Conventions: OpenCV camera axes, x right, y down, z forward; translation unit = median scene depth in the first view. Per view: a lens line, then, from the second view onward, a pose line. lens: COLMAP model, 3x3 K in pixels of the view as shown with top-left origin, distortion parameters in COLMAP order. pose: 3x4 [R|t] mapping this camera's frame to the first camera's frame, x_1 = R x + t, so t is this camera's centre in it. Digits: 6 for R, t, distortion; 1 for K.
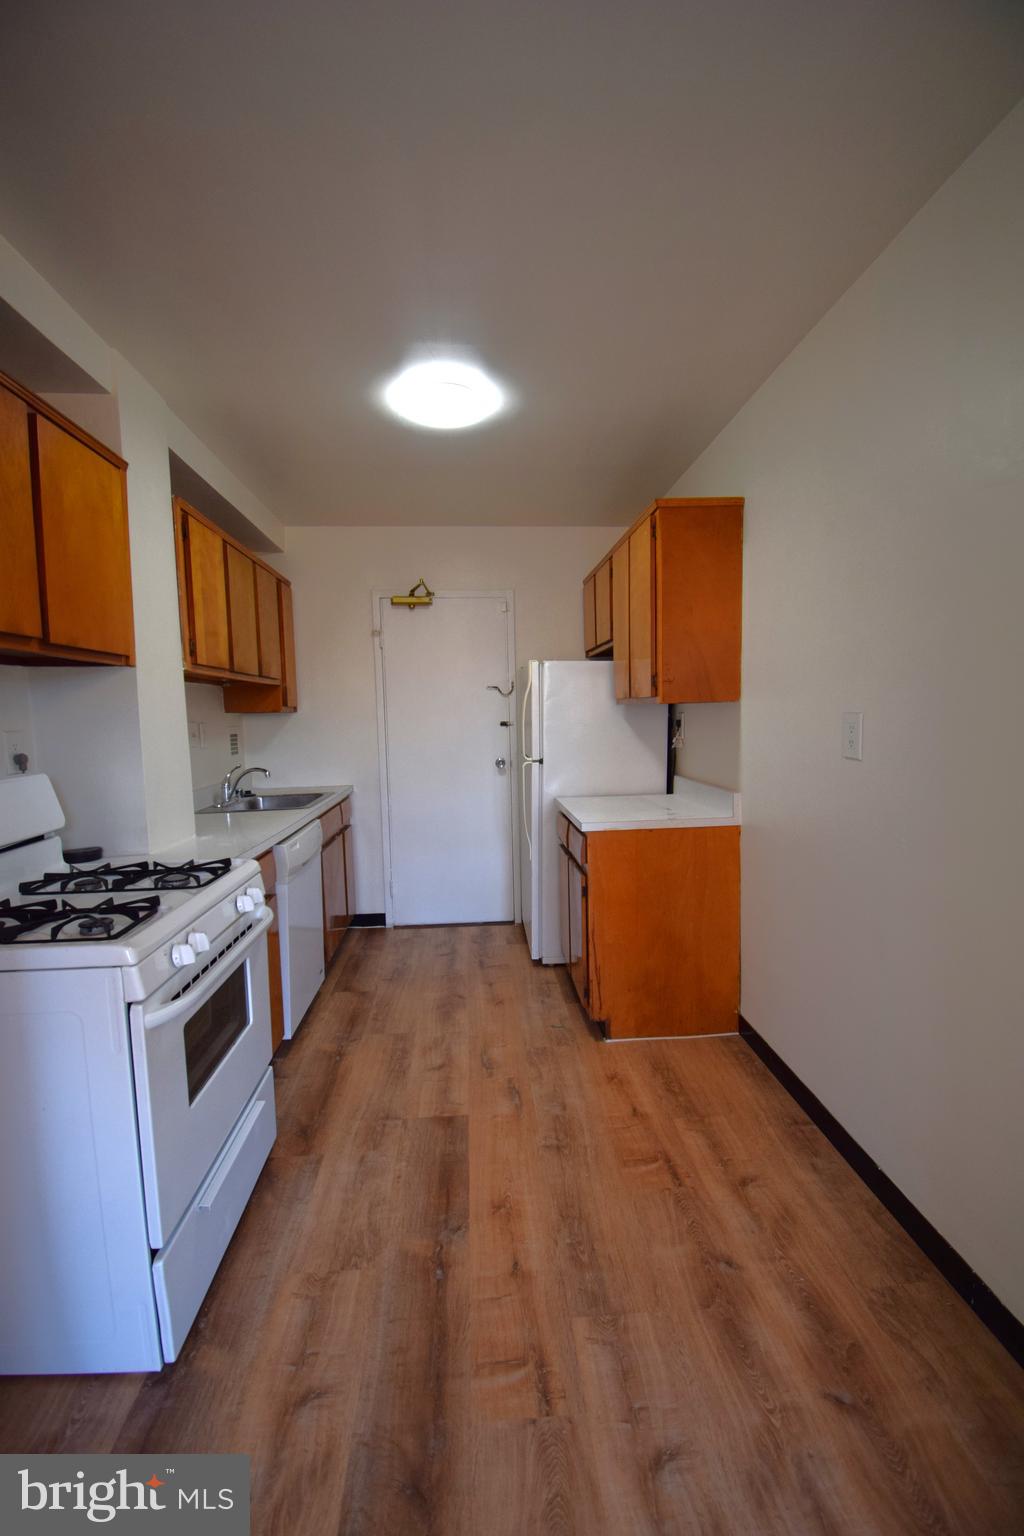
lens RADIAL K [[677.2, 0, 512.0], [0, 677.2, 768.0], [0, 0, 1]] dist [0.022738, -0.029208]
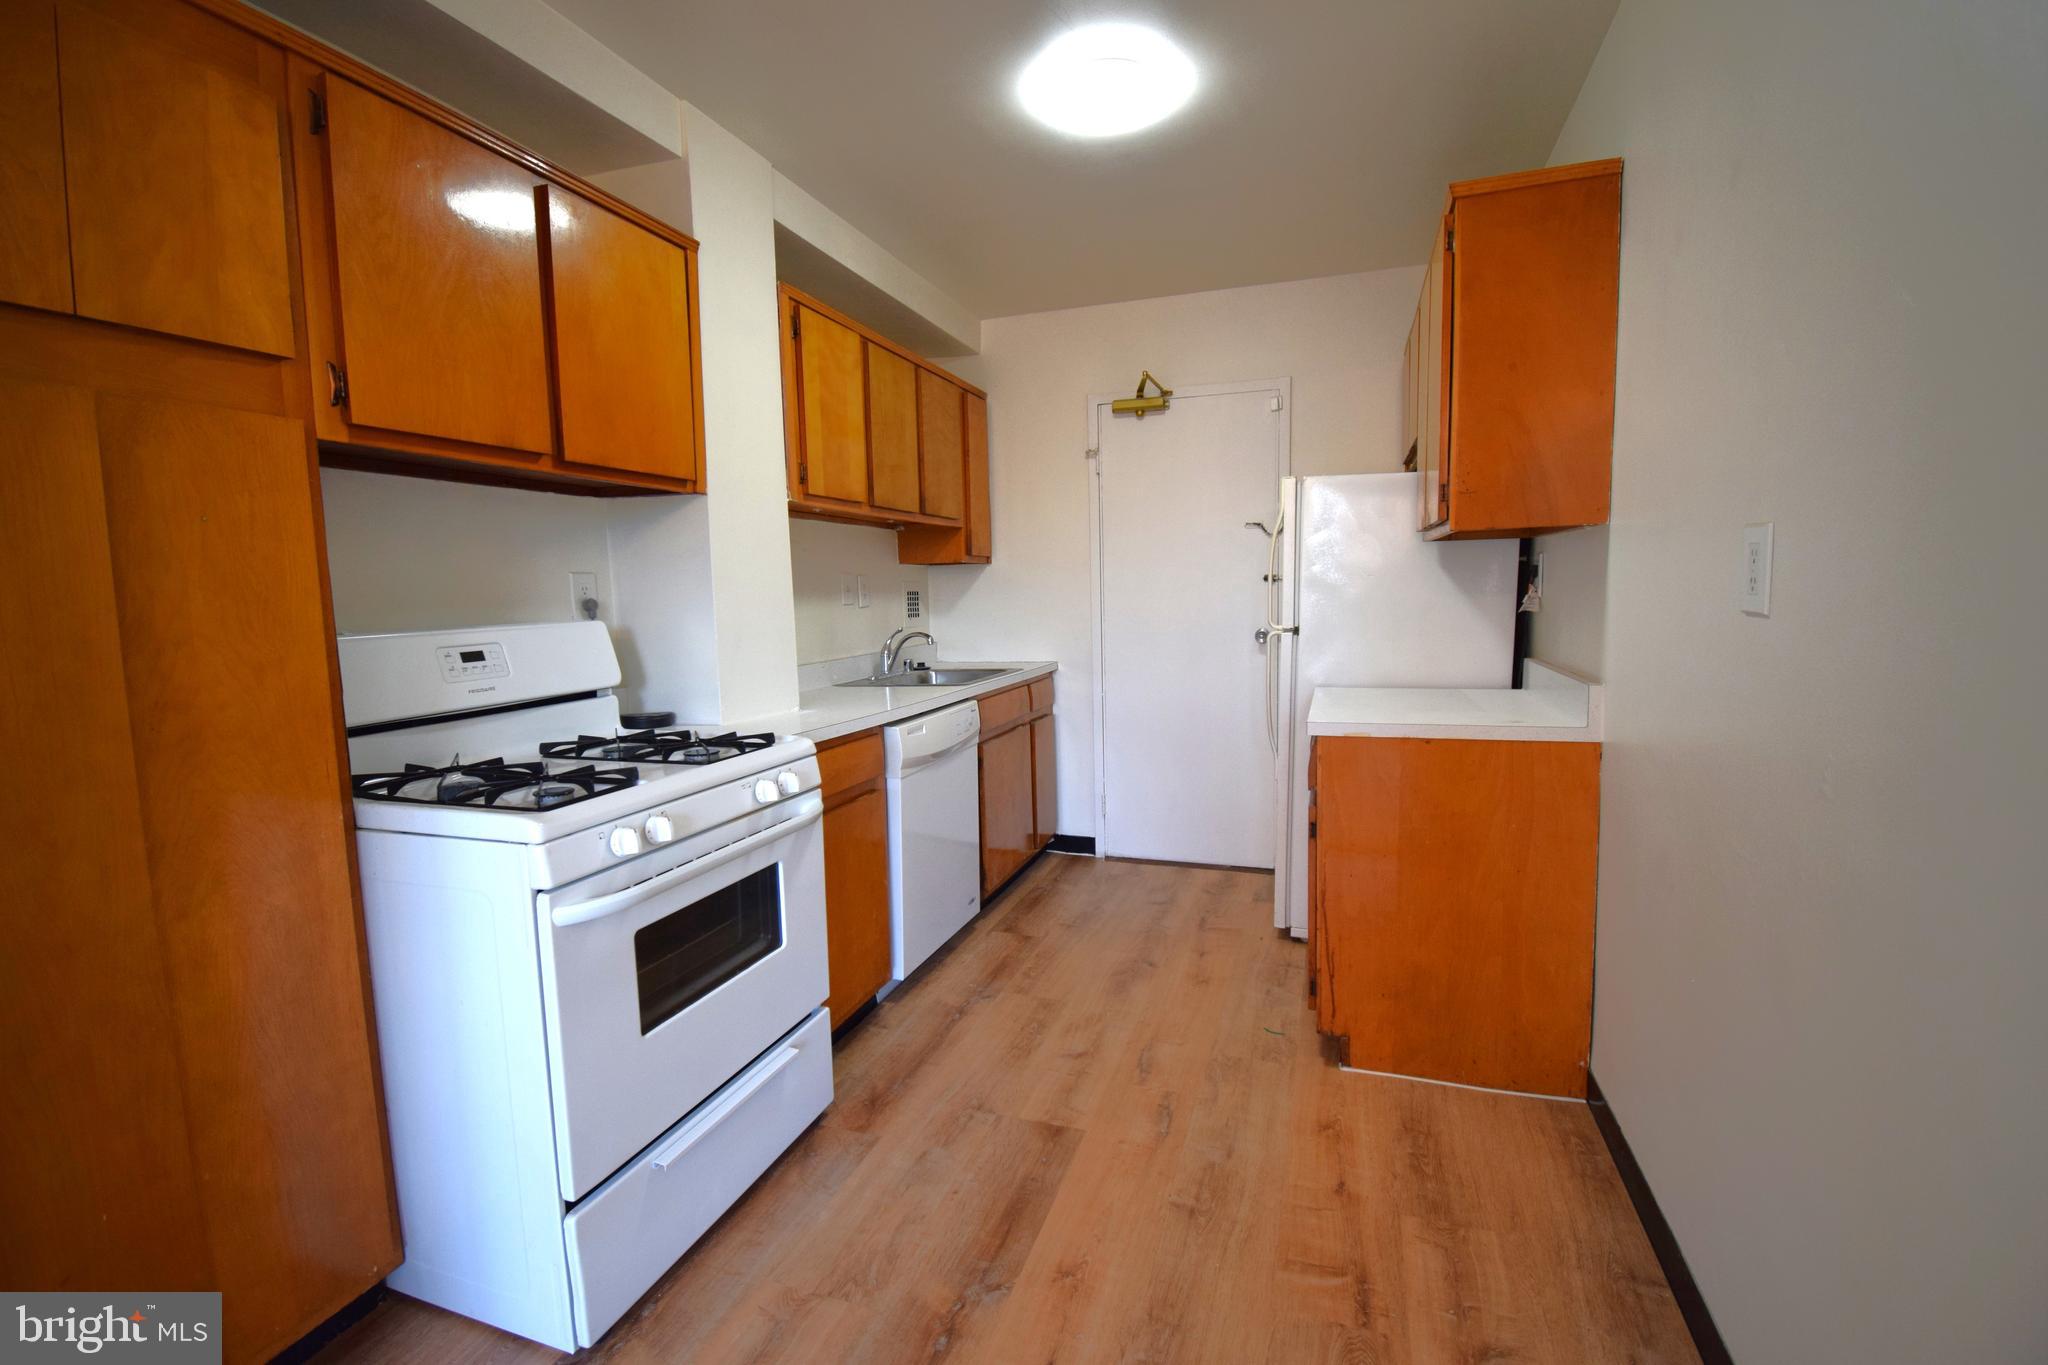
lens RADIAL K [[902.0, 0, 1035.3], [0, 902.0, 673.5], [0, 0, 1]] dist [0.016785, -0.023224]
pose [[0.922355, 0.037173, -0.384551, 0.195555], [-0.029615, 0.999235, 0.025559, 0.022120], [0.385207, -0.012186, 0.922750, 0.122059]]
